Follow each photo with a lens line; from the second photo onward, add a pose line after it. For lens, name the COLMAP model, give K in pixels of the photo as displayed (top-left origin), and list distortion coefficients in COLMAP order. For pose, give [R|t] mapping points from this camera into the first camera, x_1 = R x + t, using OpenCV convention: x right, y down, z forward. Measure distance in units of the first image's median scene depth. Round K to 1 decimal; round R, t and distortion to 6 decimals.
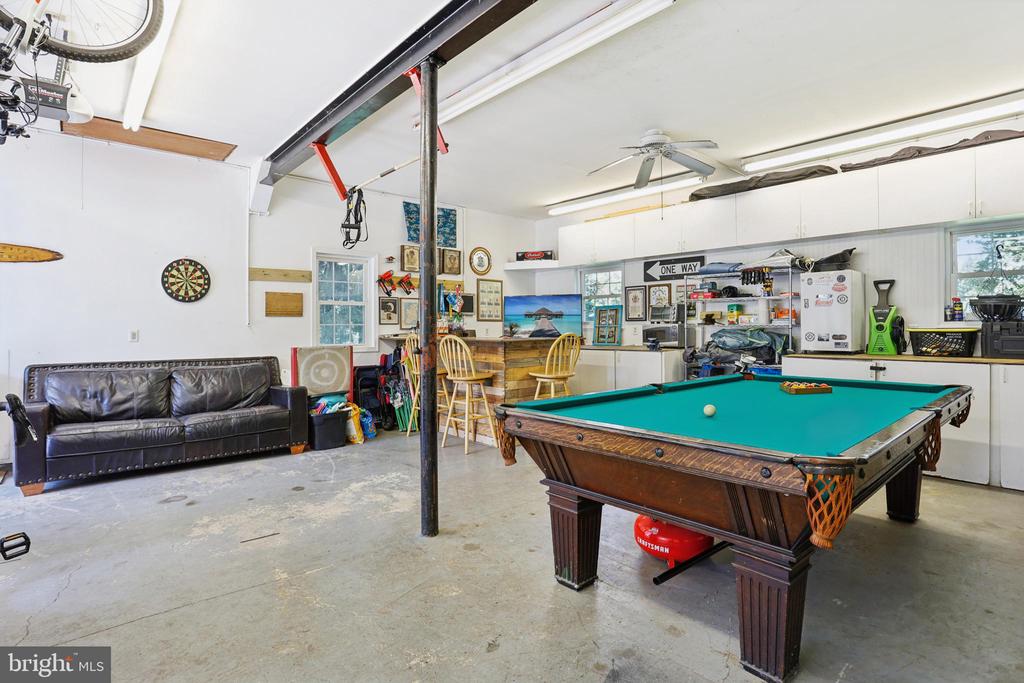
lens RADIAL K [[515.4, 0, 505.3], [0, 515.4, 324.6], [0, 0, 1]] dist [-0.070819, 0.028596]
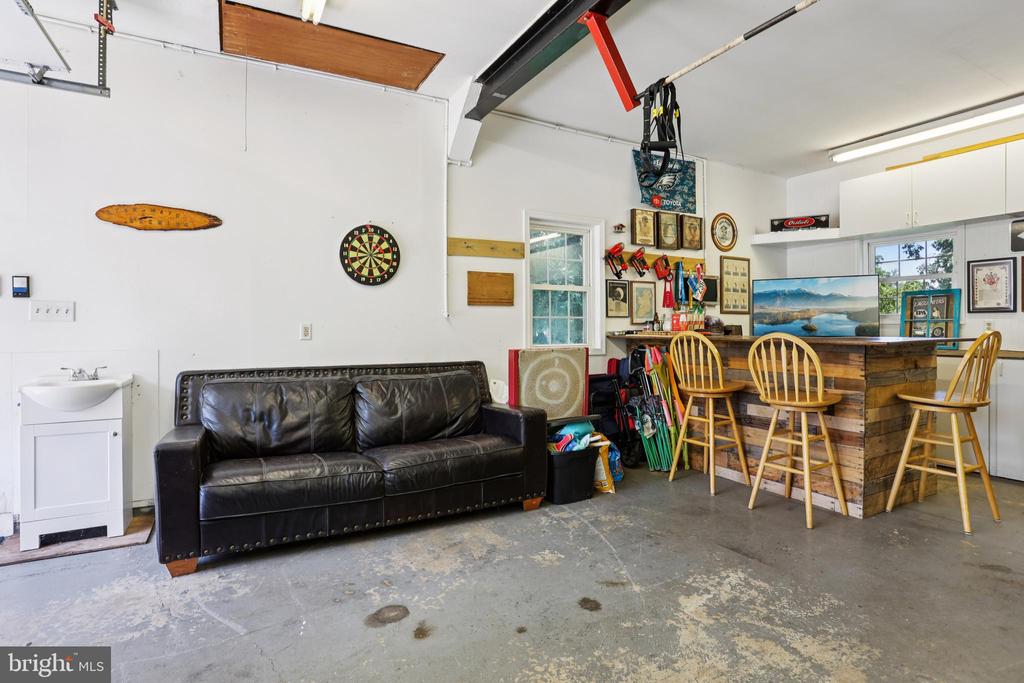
lens RADIAL K [[515.4, 0, 501.8], [0, 515.4, 327.8], [0, 0, 1]] dist [-0.070819, 0.028596]
pose [[0.973667, 0.003710, -0.227945, -0.277573], [-0.000998, 0.999927, 0.012012, 0.007319], [0.227973, -0.011468, 0.973600, 0.320514]]
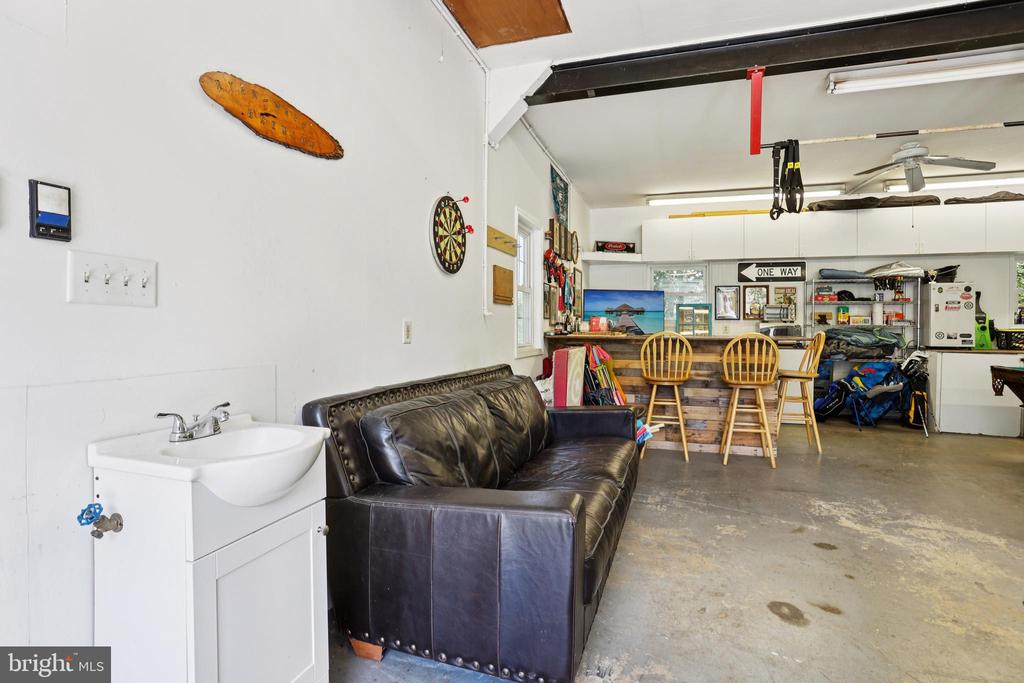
lens RADIAL K [[515.4, 0, 494.6], [0, 515.4, 324.8], [0, 0, 1]] dist [-0.070819, 0.028596]
pose [[0.870030, 0.012885, 0.492830, -0.859033], [-0.014212, 0.999898, -0.001053, 0.014020], [-0.492794, -0.006088, 0.870125, 0.457182]]
